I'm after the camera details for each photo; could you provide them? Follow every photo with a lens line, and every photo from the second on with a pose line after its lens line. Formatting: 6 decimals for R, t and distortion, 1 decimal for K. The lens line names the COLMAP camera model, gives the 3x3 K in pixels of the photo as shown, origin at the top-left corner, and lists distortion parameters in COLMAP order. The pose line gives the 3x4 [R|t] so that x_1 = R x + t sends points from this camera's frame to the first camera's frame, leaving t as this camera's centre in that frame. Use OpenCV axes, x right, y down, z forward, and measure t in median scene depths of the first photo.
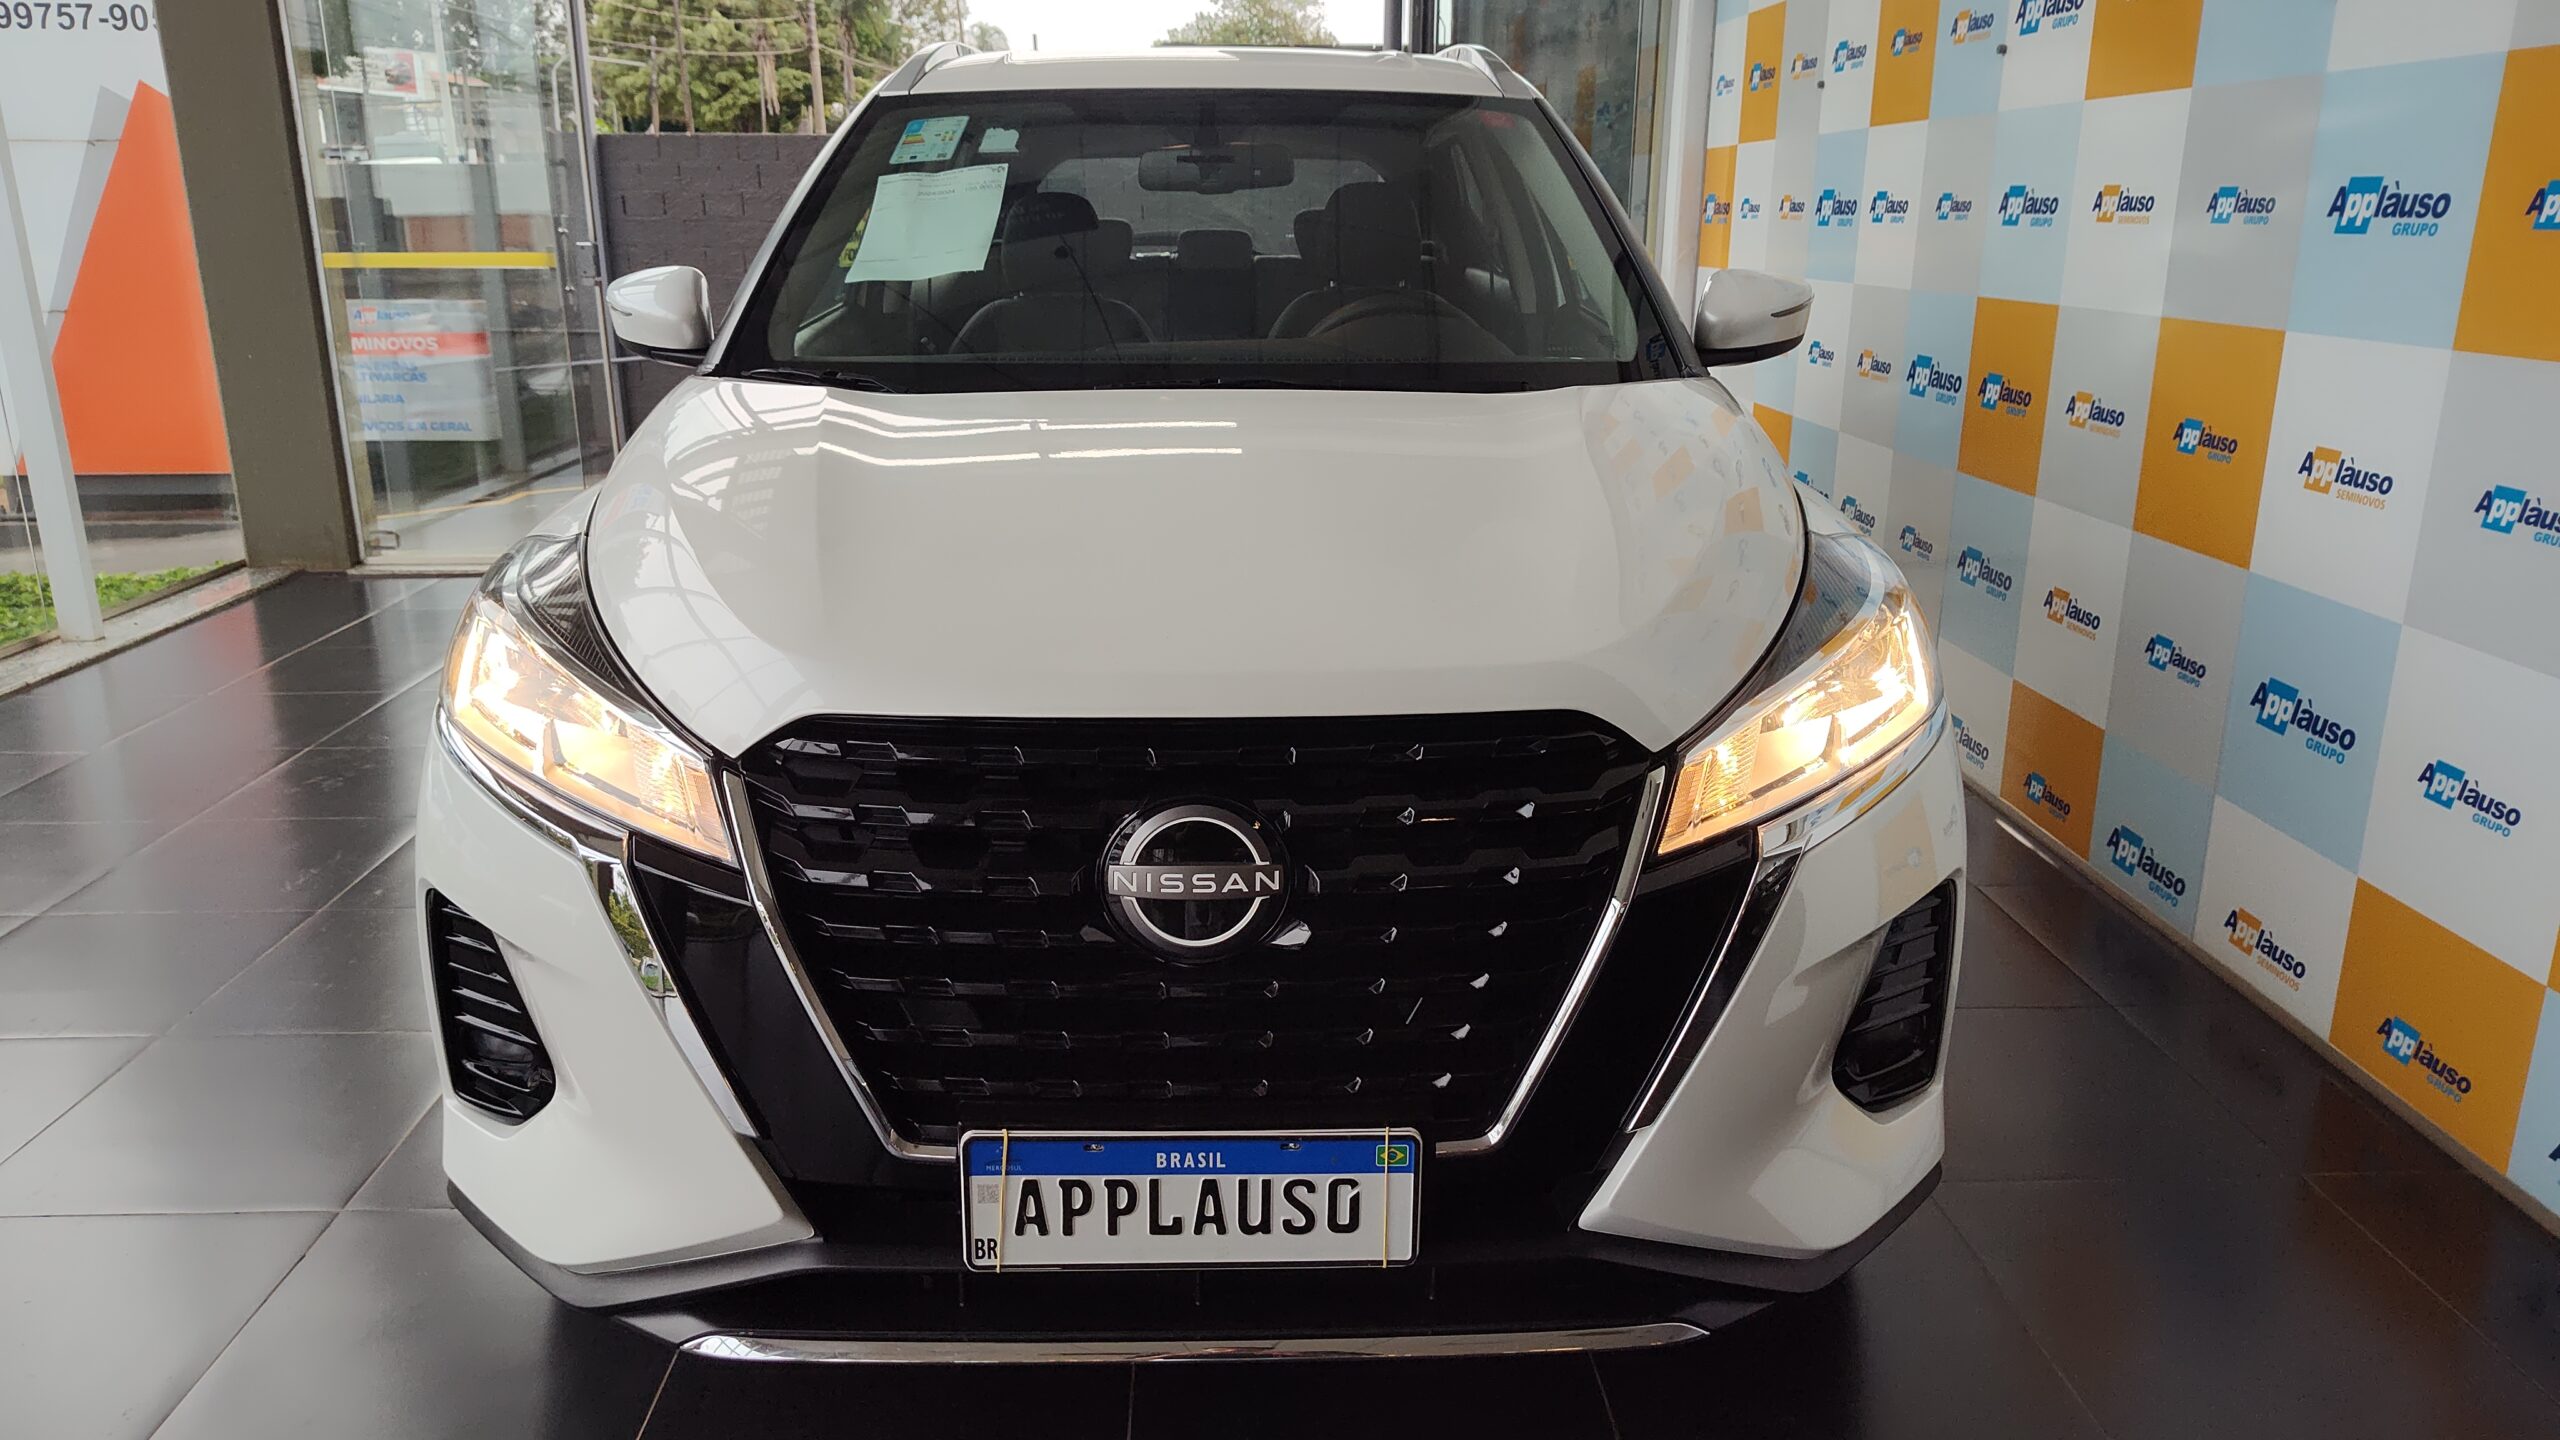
lens RADIAL K [[1779.7, 0, 1280.0], [0, 1779.7, 720.0], [0, 0, 1]] dist [0.005534, -0.007172]
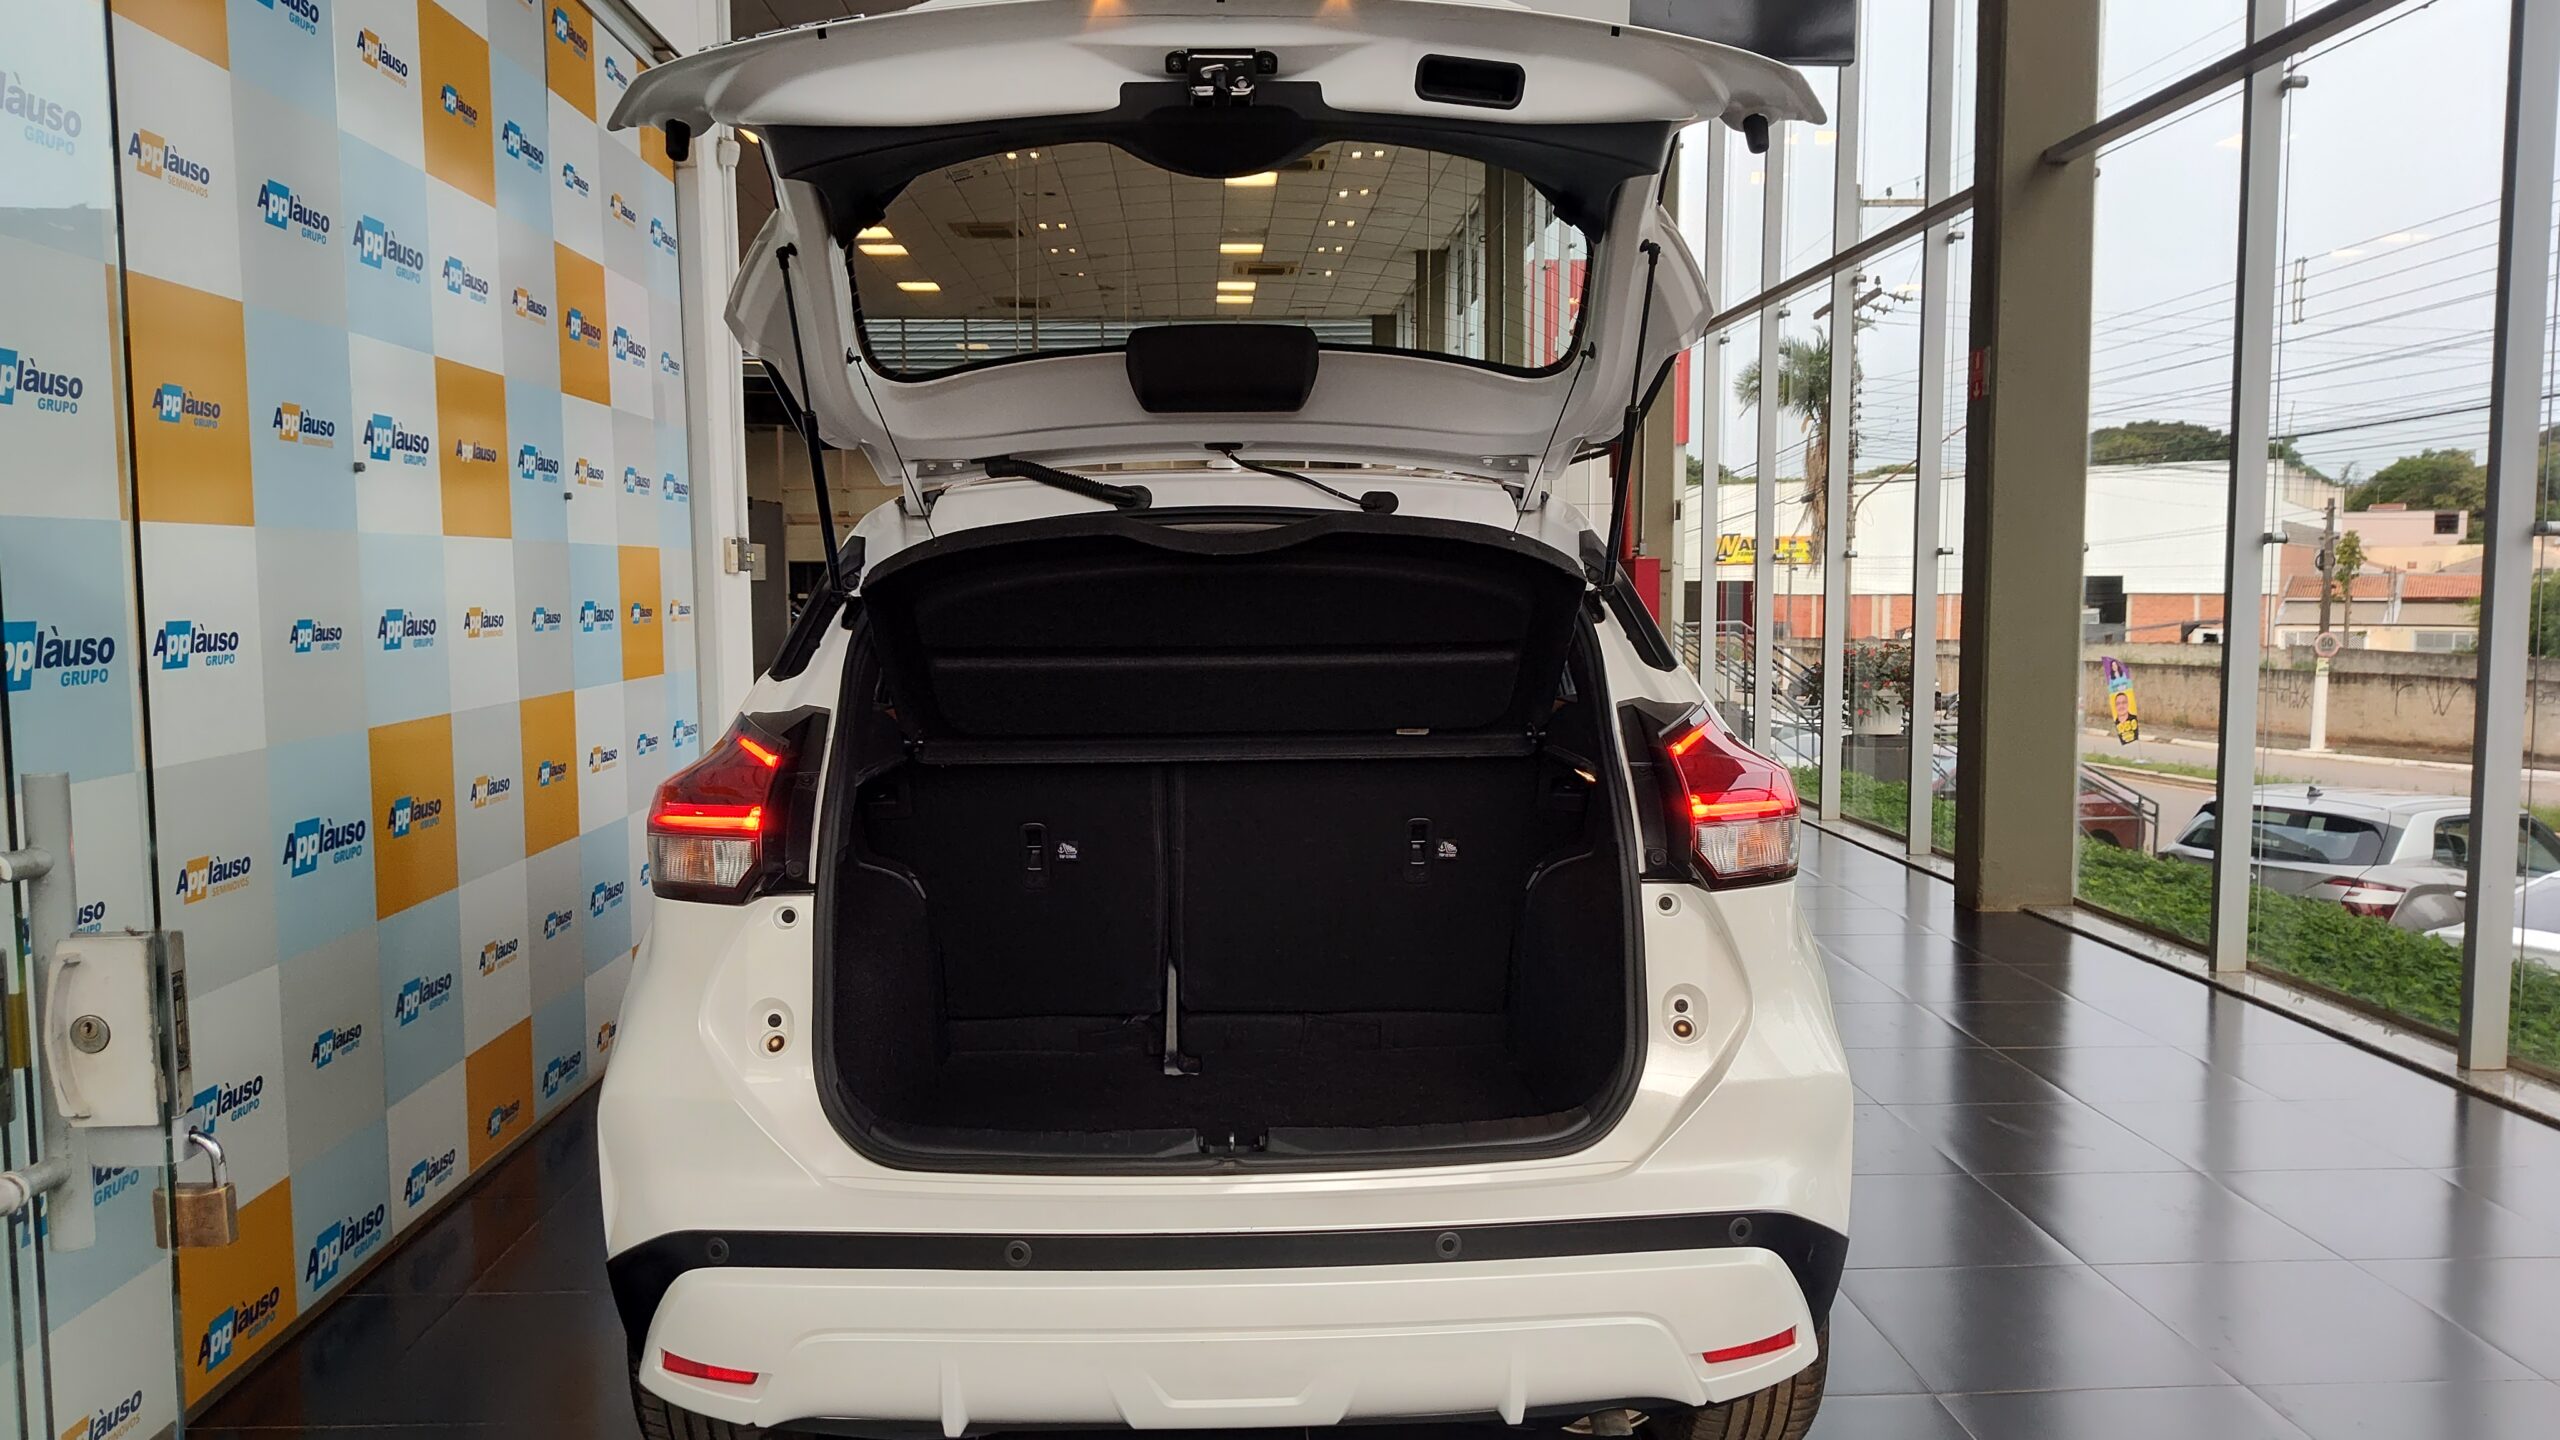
lens RADIAL K [[1746.9, 0, 1275.9], [0, 1746.9, 706.0], [0, 0, 1]] dist [0.028891, -0.066635]
pose [[-0.999967, 0.006160, 0.005382, -0.179848], [0.007647, 0.937681, 0.347414, -1.414096], [-0.002906, 0.347443, -0.937696, 4.672509]]
